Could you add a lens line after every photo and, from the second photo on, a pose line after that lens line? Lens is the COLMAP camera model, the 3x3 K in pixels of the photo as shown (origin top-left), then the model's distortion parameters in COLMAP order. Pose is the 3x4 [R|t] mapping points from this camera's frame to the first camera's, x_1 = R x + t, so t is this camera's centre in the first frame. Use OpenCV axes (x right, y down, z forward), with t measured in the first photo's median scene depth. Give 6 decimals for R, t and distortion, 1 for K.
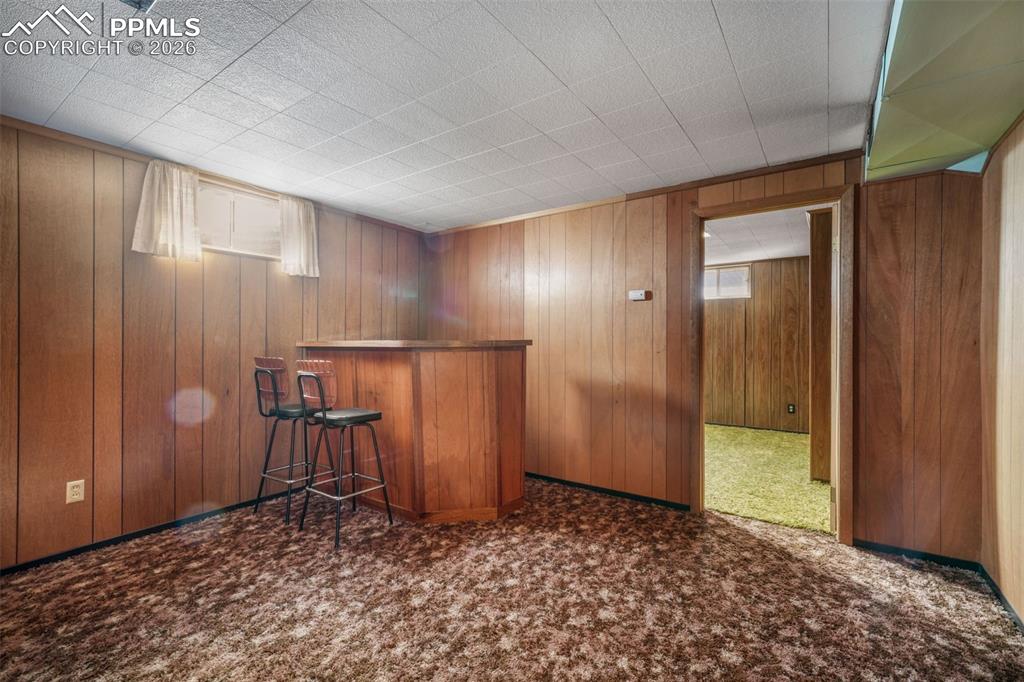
lens RADIAL K [[452.1, 0, 512.0], [0, 452.1, 341.0], [0, 0, 1]] dist [0.044638, -0.000005]
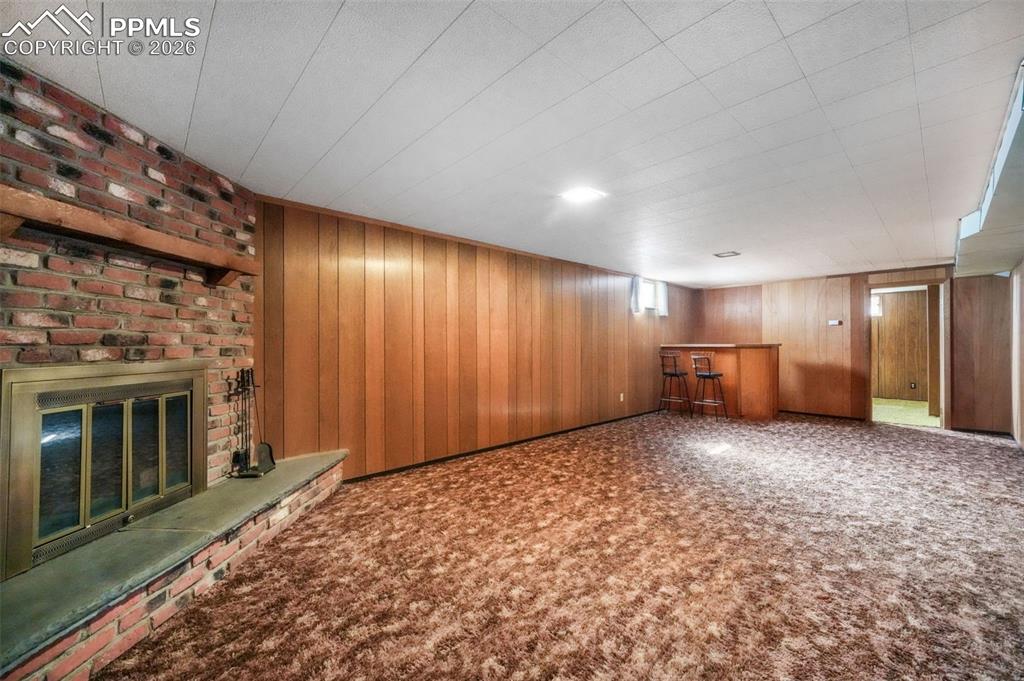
lens RADIAL K [[409.1, 0, 498.7], [0, 409.1, 342.6], [0, 0, 1]] dist [0.000101, 0.000820]
pose [[0.976301, -0.007504, -0.216287, -0.737631], [0.007017, 0.999971, -0.003019, -0.010708], [0.216303, 0.001430, 0.976325, -1.065861]]
